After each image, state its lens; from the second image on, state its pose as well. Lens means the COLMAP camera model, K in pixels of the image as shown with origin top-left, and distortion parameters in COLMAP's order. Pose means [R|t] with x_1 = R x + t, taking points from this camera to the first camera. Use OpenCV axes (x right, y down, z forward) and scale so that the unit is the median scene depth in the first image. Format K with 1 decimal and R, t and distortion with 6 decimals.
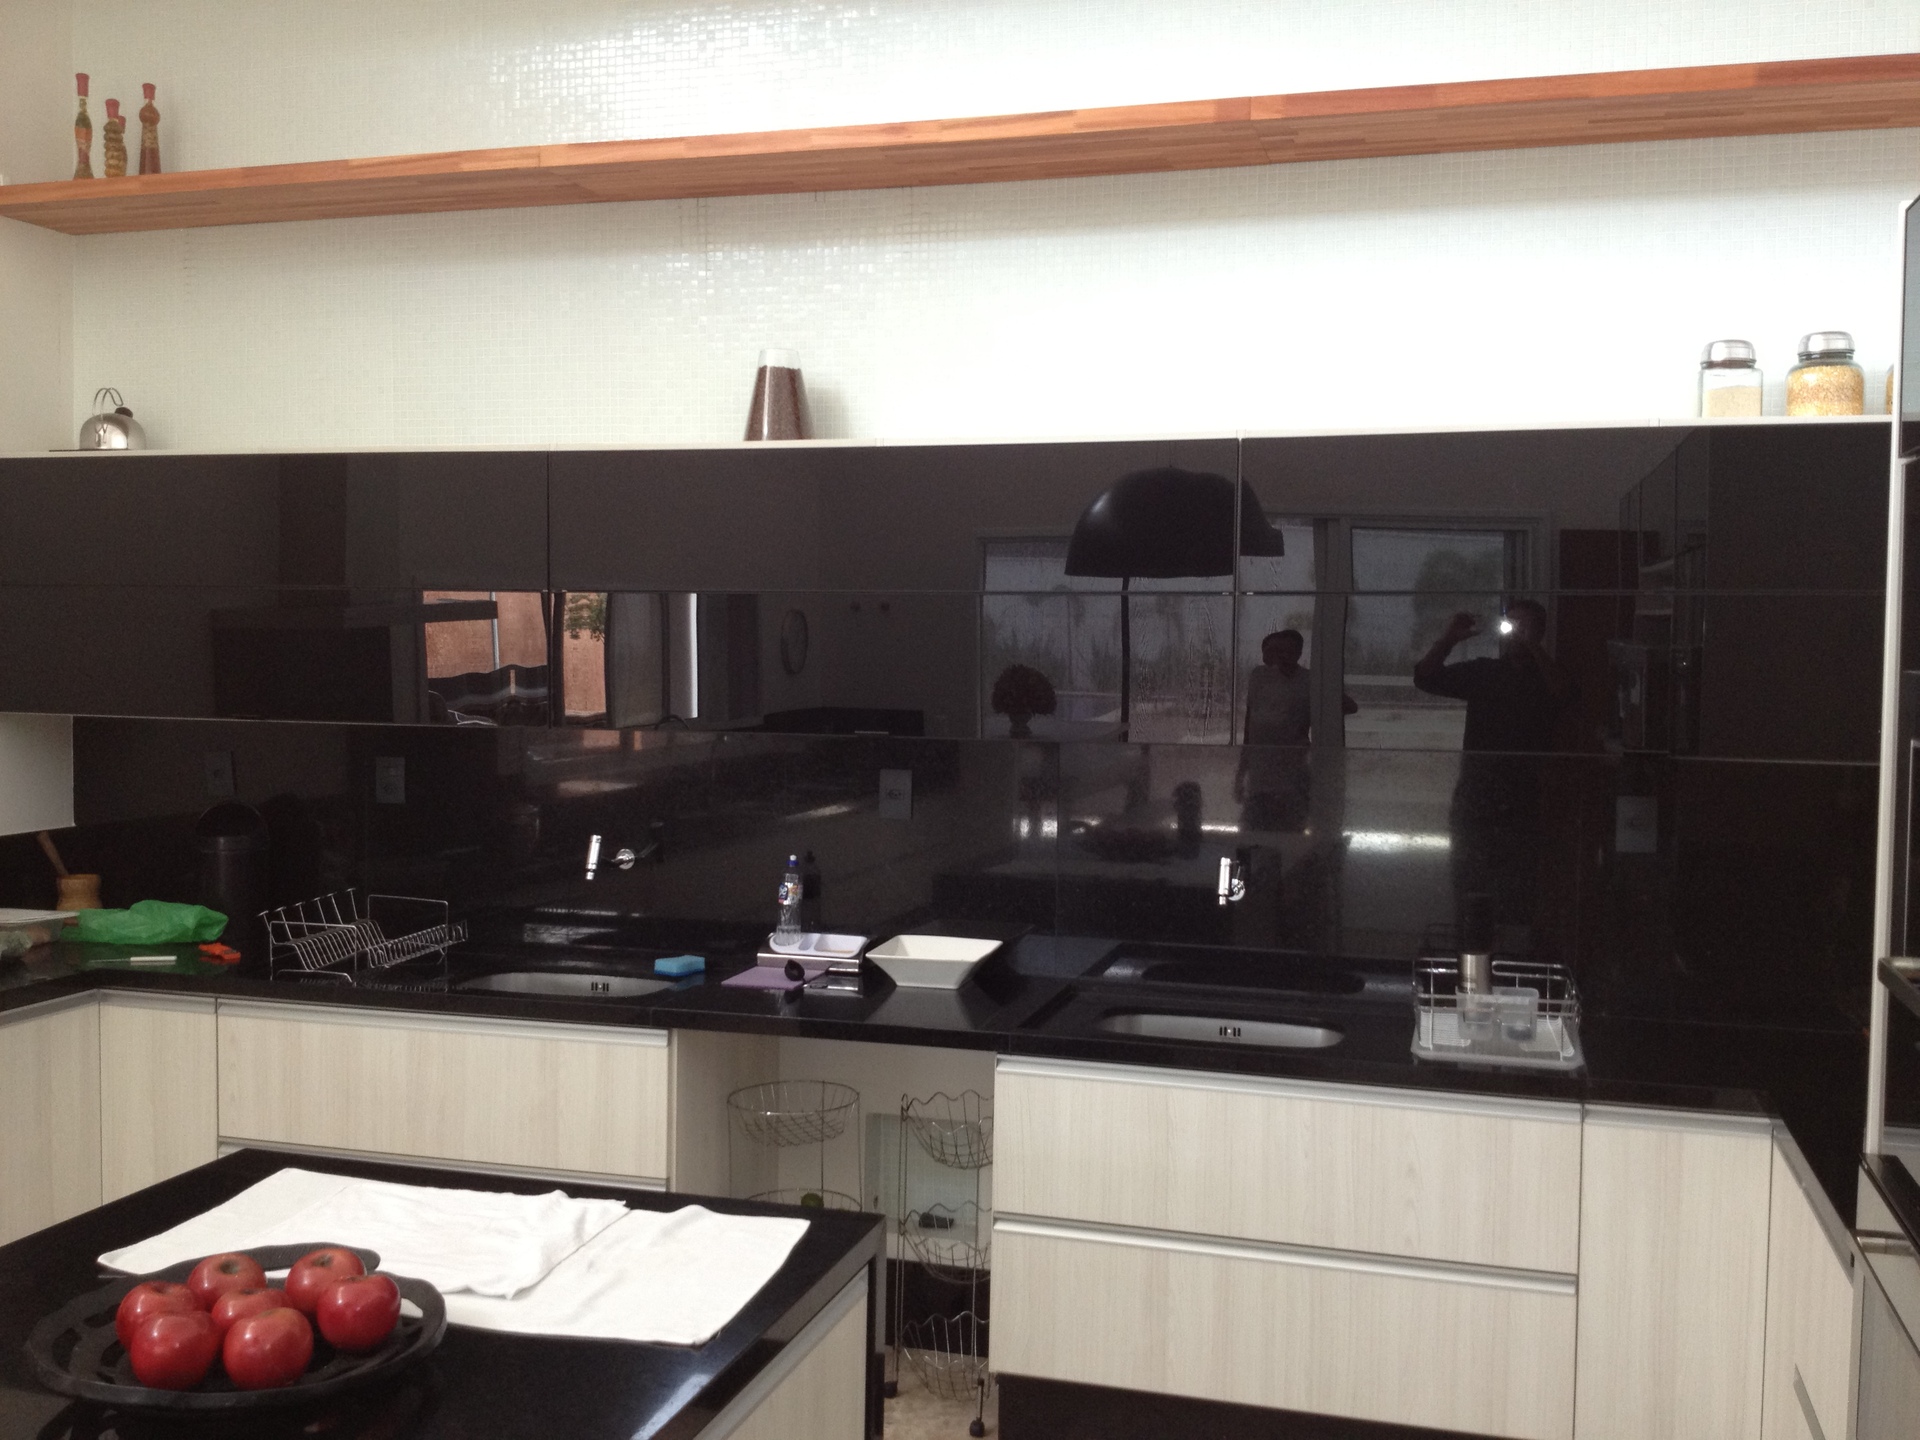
lens RADIAL K [[1852.7, 0, 955.1], [0, 1852.7, 708.9], [0, 0, 1]] dist [0.018102, 0.000000]
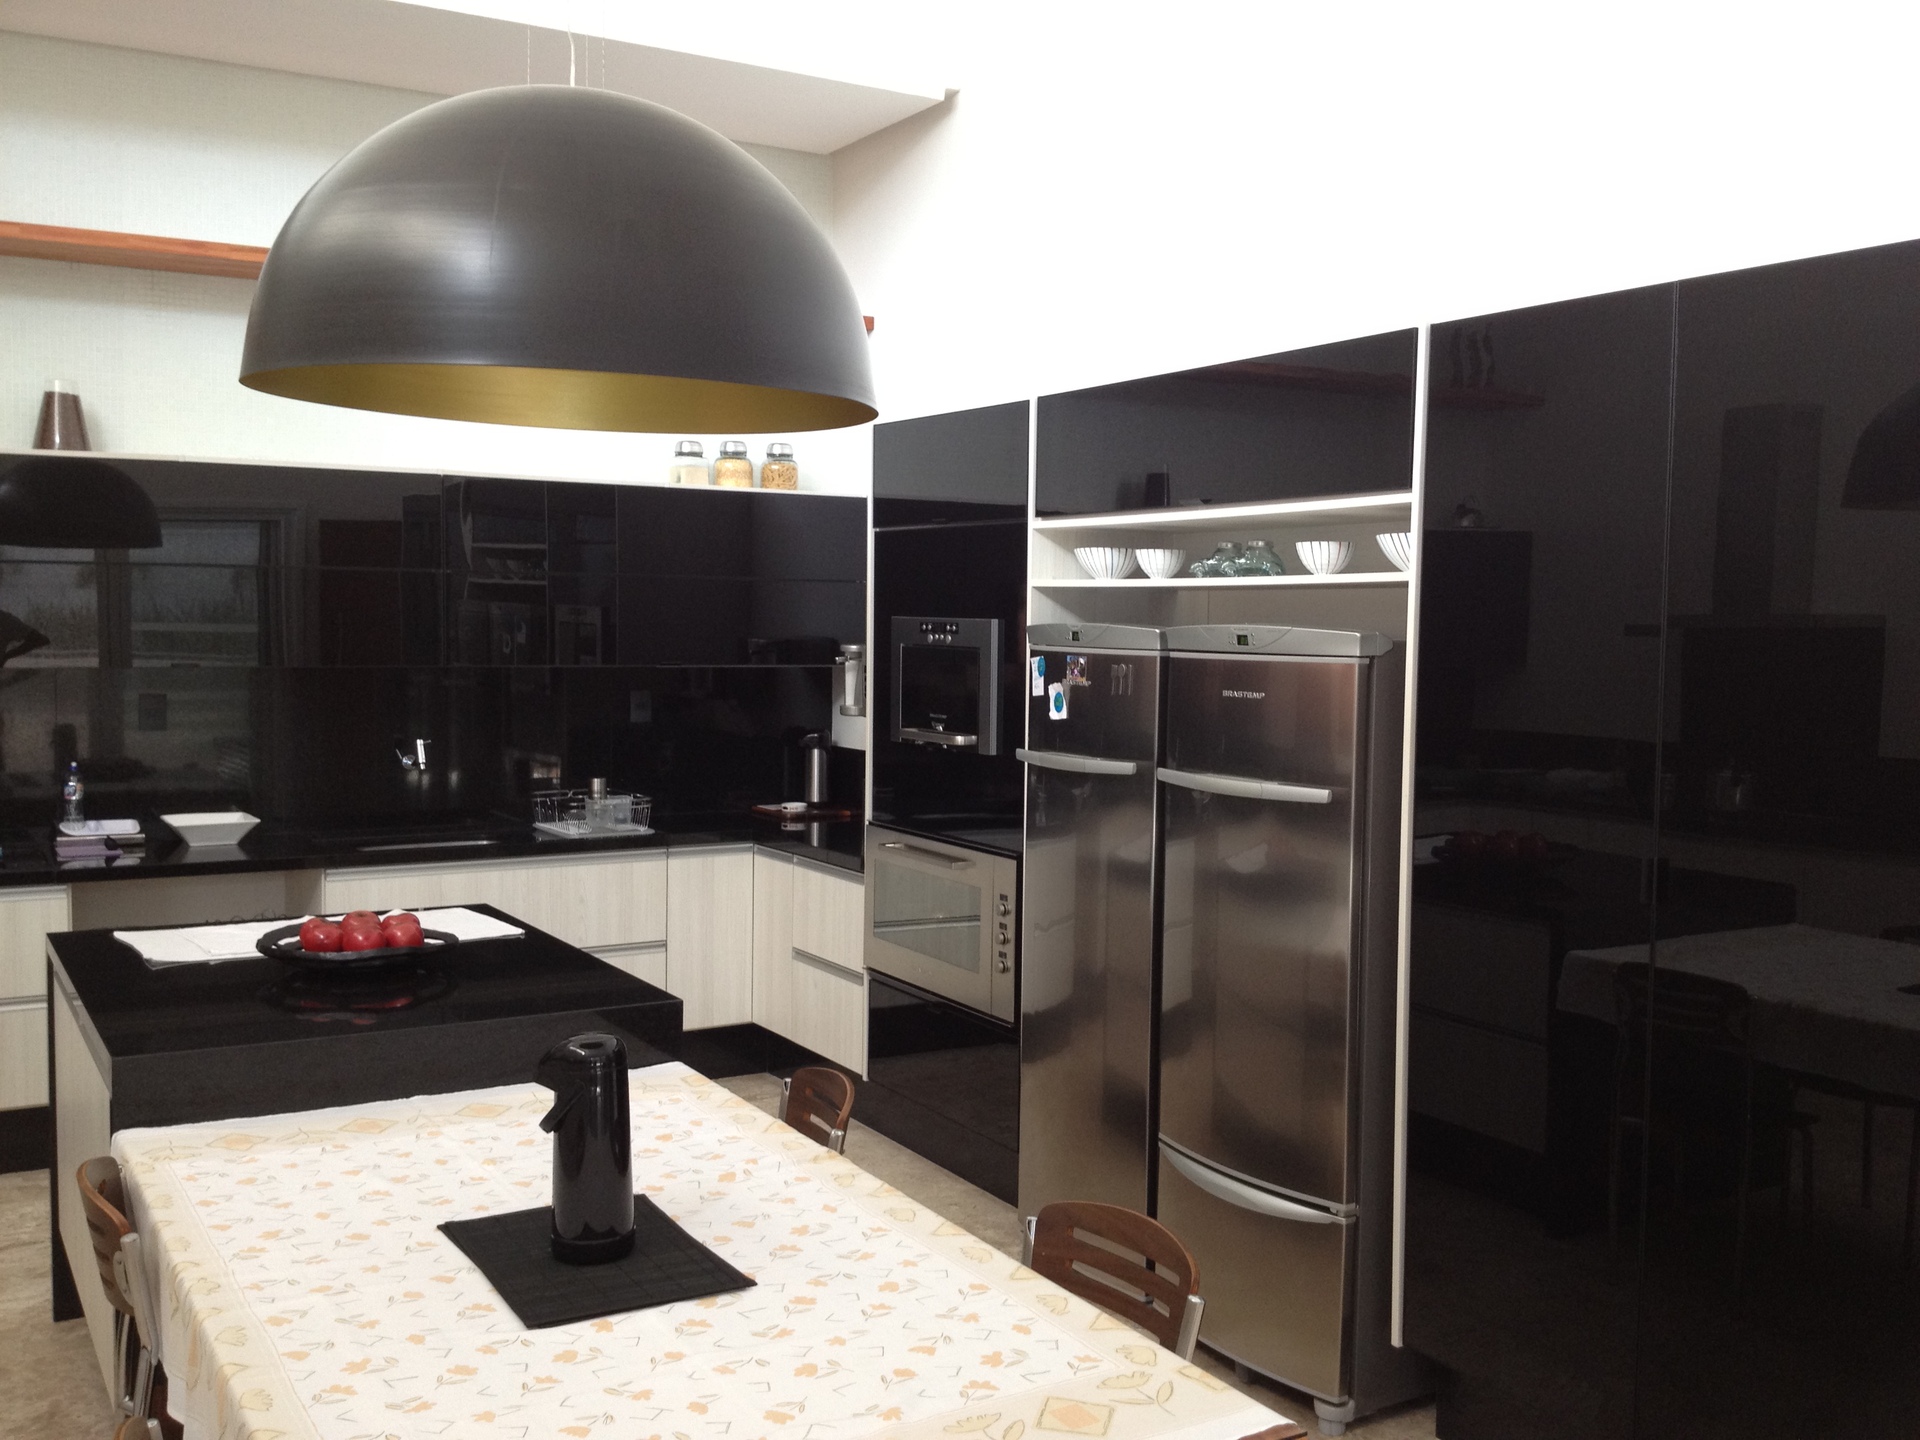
lens RADIAL K [[1852.7, 0, 957.0], [0, 1852.7, 725.6], [0, 0, 1]] dist [0.018102, 0.000000]
pose [[0.664591, -0.044832, 0.745861, -0.687413], [0.028058, 0.998992, 0.035046, 0.024589], [-0.746680, -0.002363, 0.665179, -0.371826]]
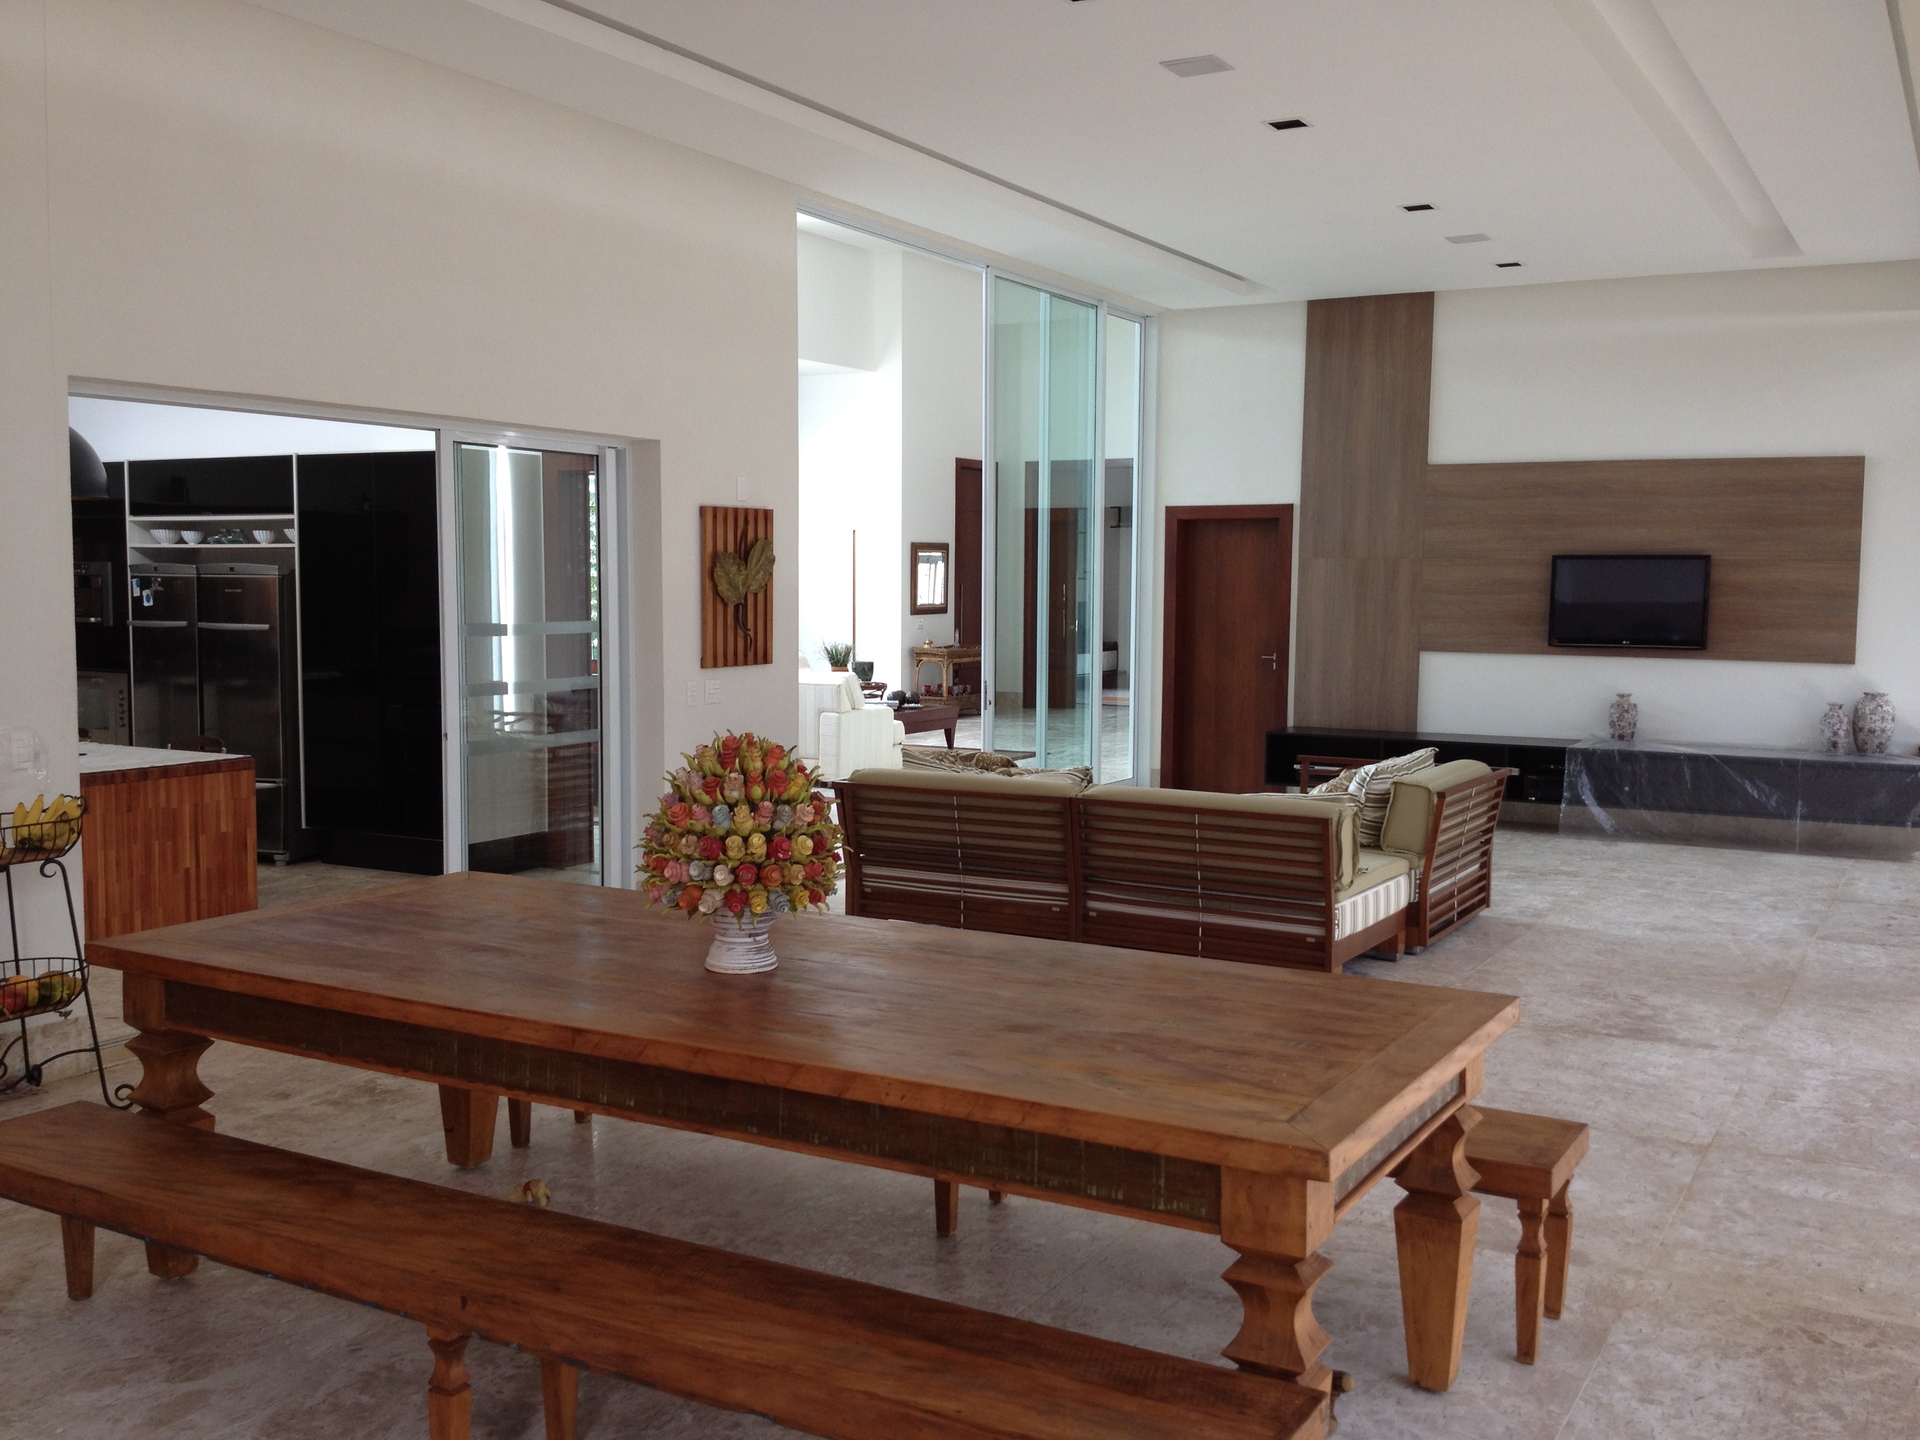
lens RADIAL K [[1852.7, 0, 961.2], [0, 1852.7, 727.2], [0, 0, 1]] dist [0.018102, 0.000000]
pose [[0.209289, -0.089962, 0.973707, -2.121603], [0.040279, 0.995707, 0.083337, 0.060799], [-0.977024, 0.021779, 0.212014, -1.329949]]
